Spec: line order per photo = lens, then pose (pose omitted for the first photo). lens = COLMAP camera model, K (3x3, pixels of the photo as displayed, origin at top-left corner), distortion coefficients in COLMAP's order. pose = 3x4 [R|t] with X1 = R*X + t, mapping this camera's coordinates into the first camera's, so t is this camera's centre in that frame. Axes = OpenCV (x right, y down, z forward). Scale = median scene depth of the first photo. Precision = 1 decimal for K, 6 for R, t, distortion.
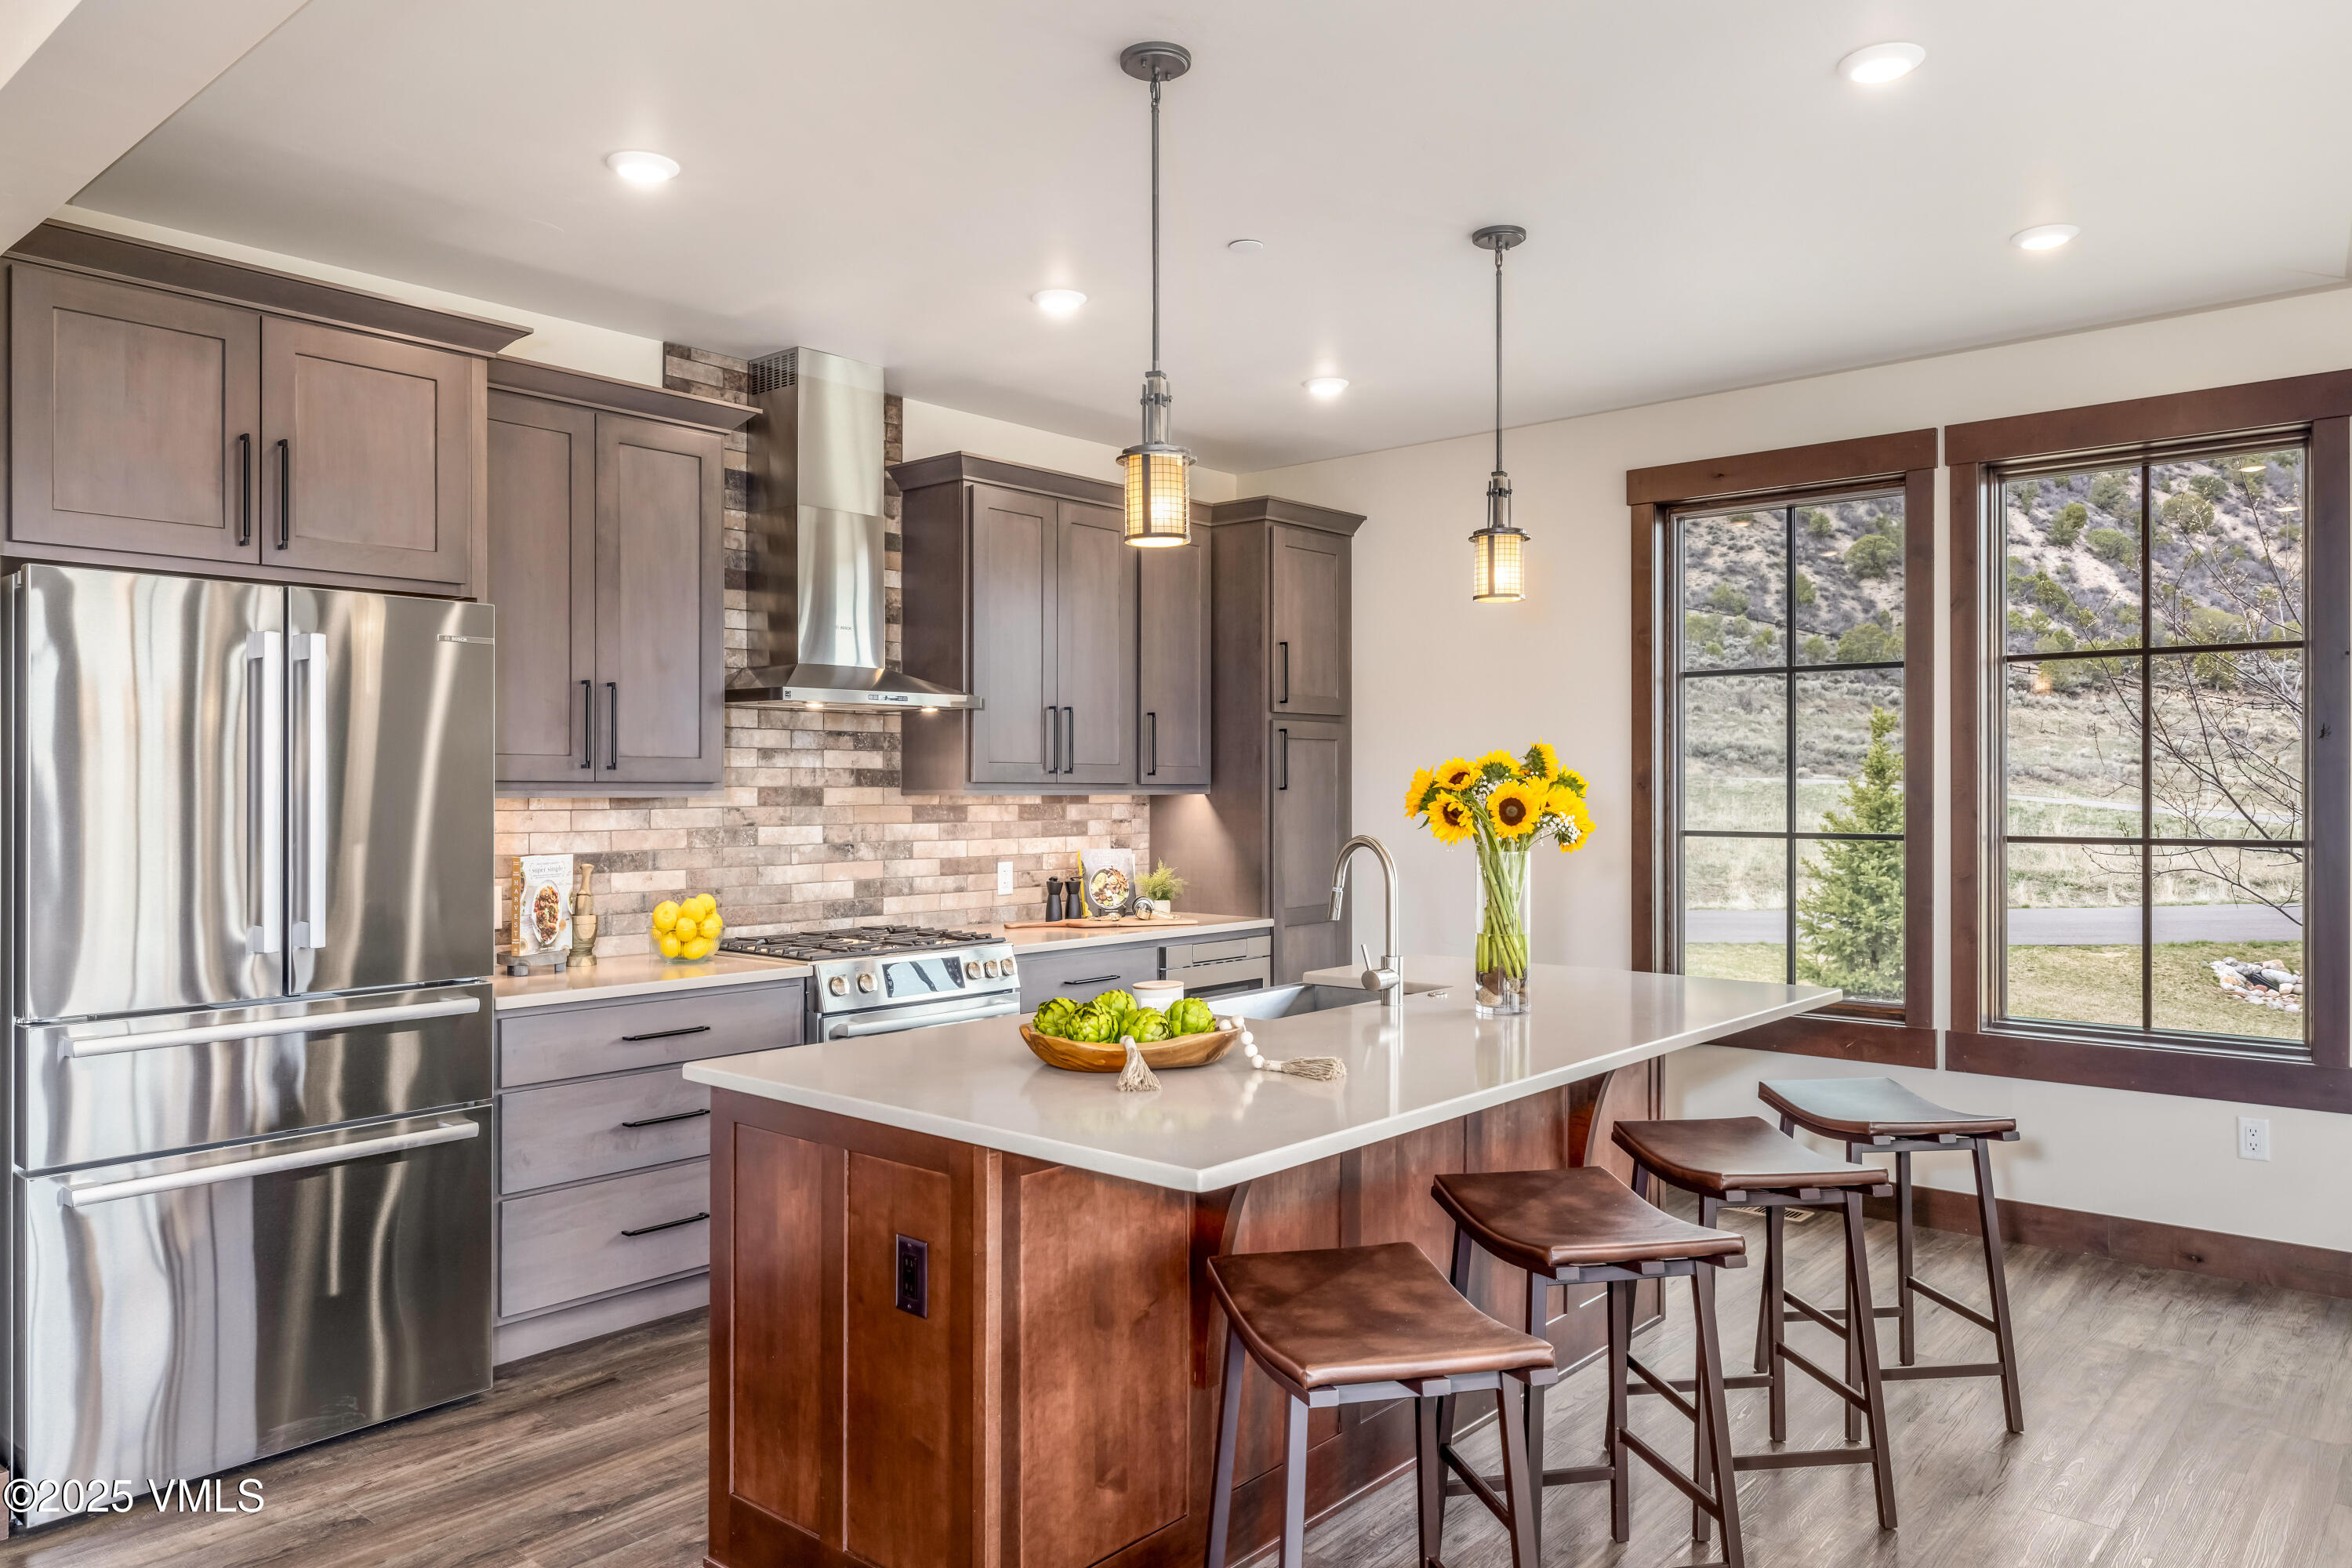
lens RADIAL K [[1598.0, 0, 1254.6], [0, 1598.0, 767.6], [0, 0, 1]] dist [0.048555, 0.004379]
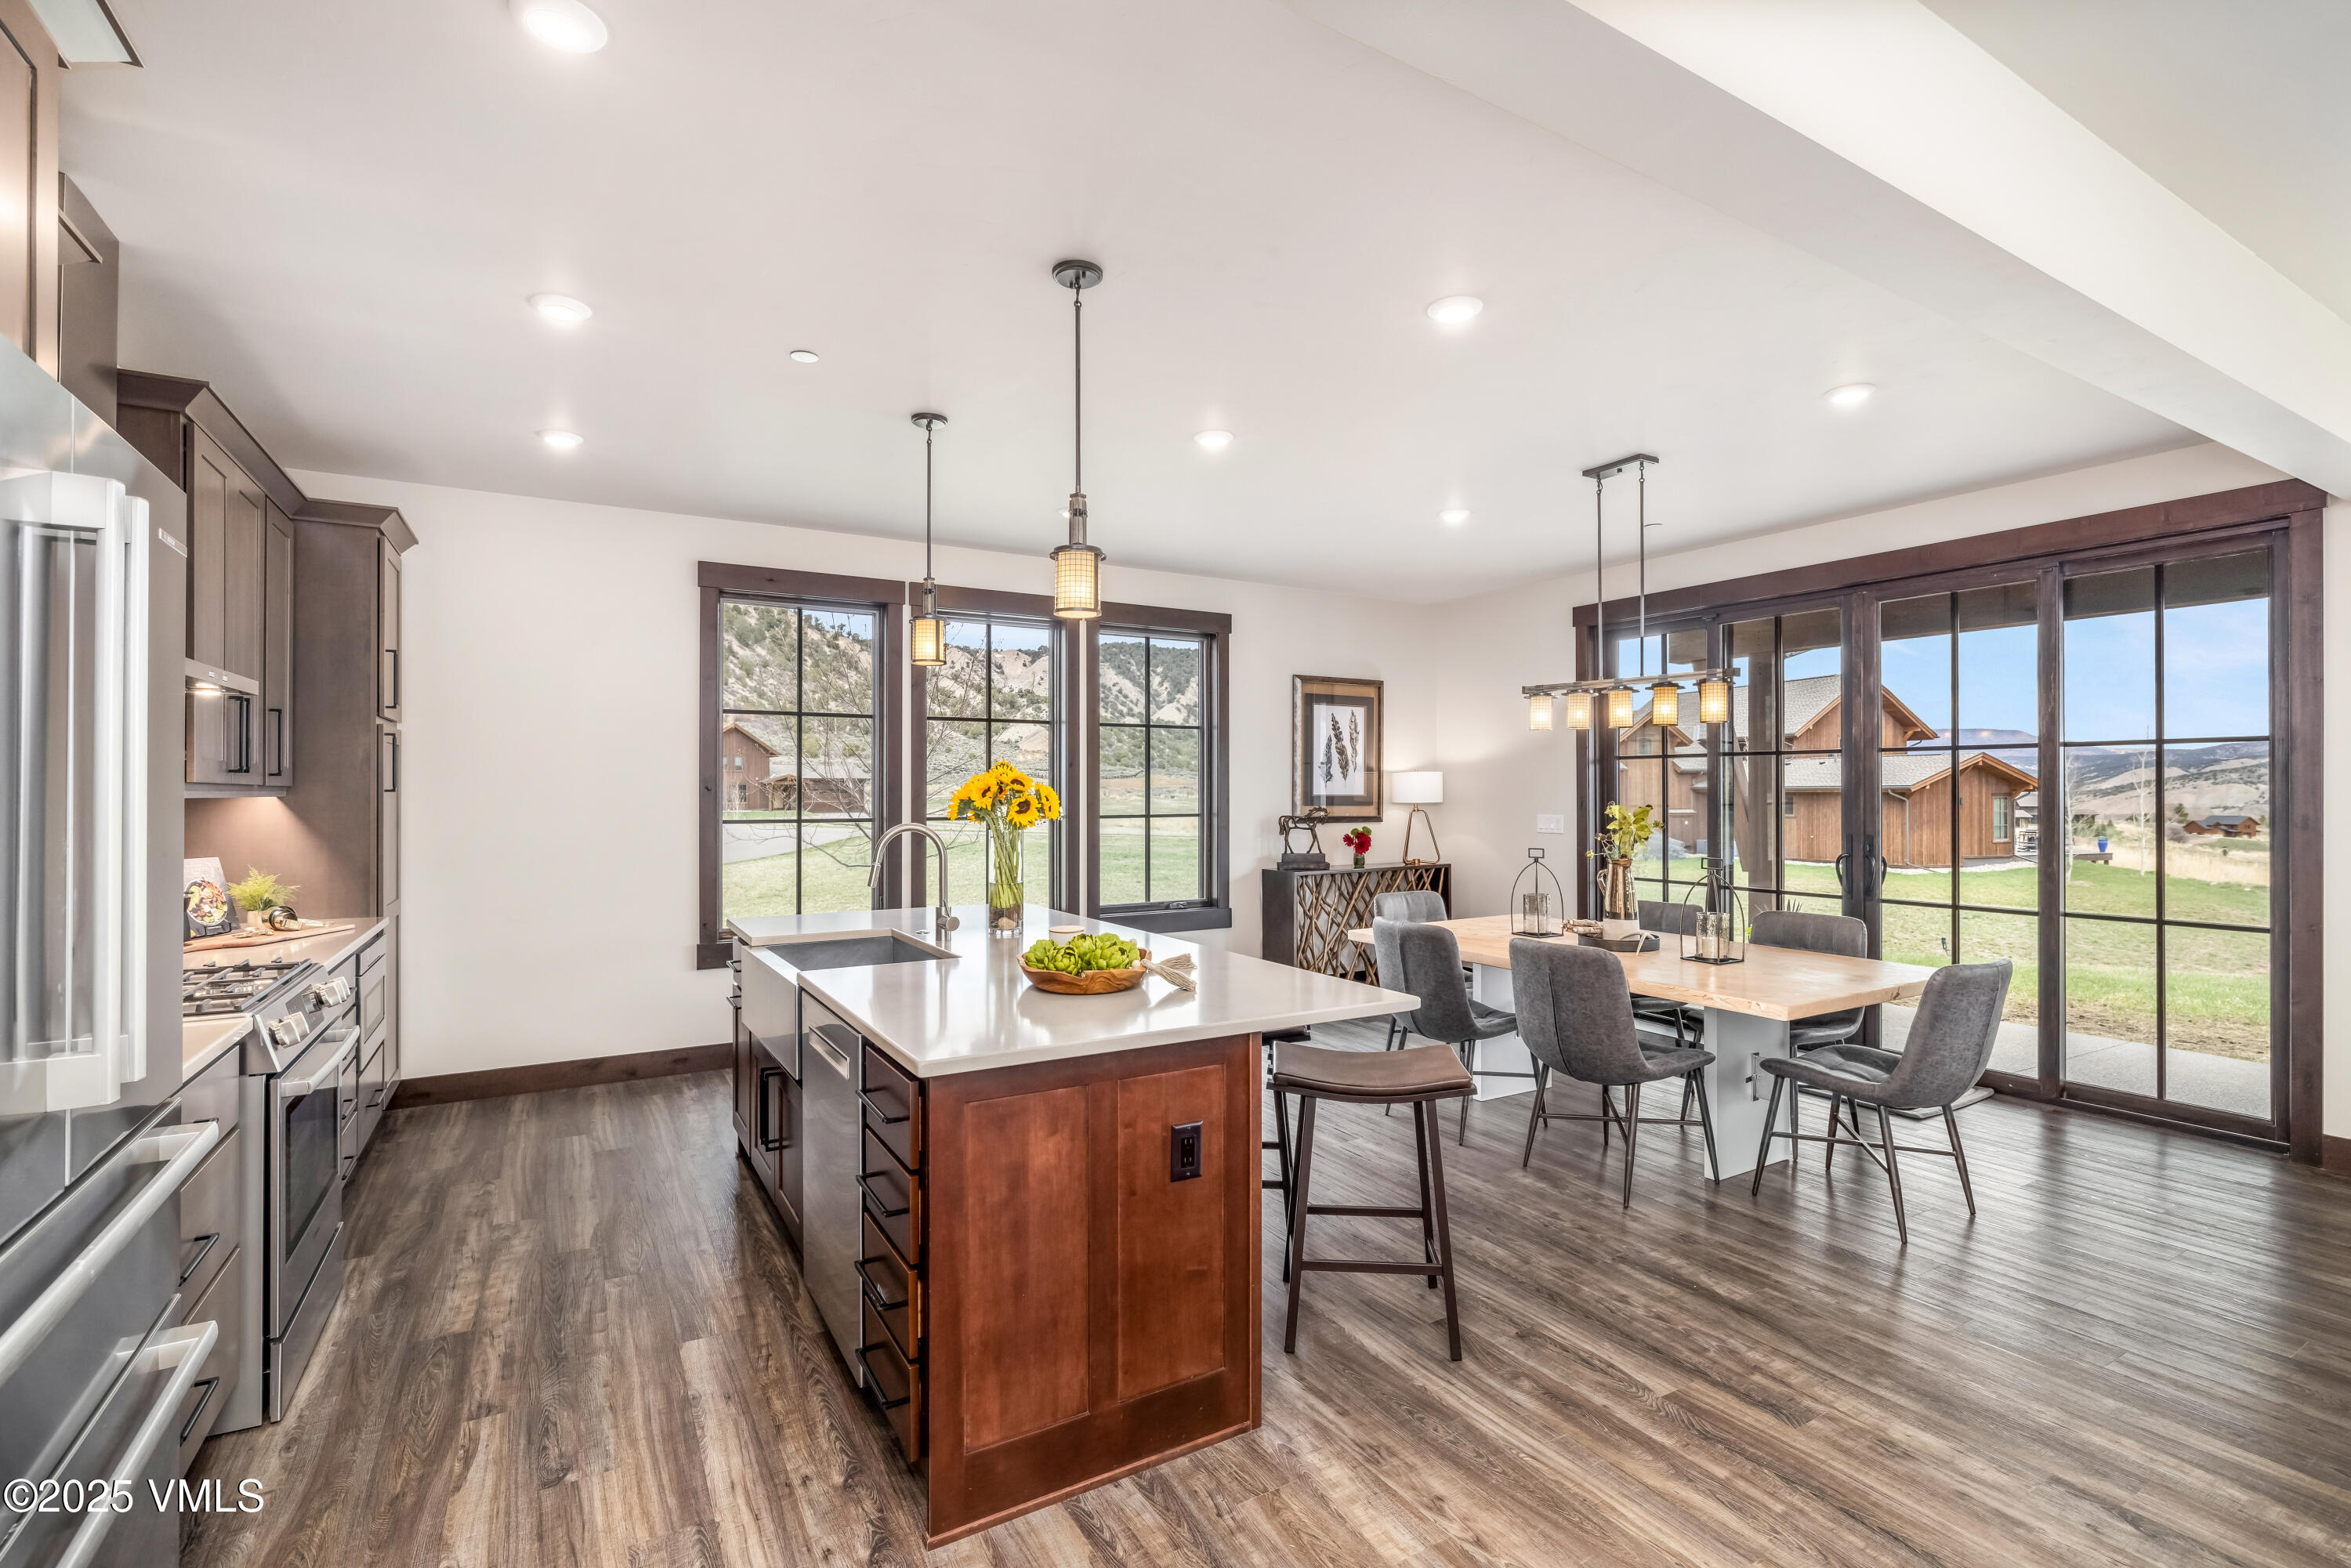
lens RADIAL K [[1077.7, 0, 1177.1], [0, 1077.7, 785.9], [0, 0, 1]] dist [-0.002337, -0.000115]
pose [[0.370865, -0.000609, 0.928687, -0.542318], [-0.008584, 0.999955, 0.004083, 0.005687], [-0.928647, -0.009486, 0.370843, 0.355539]]
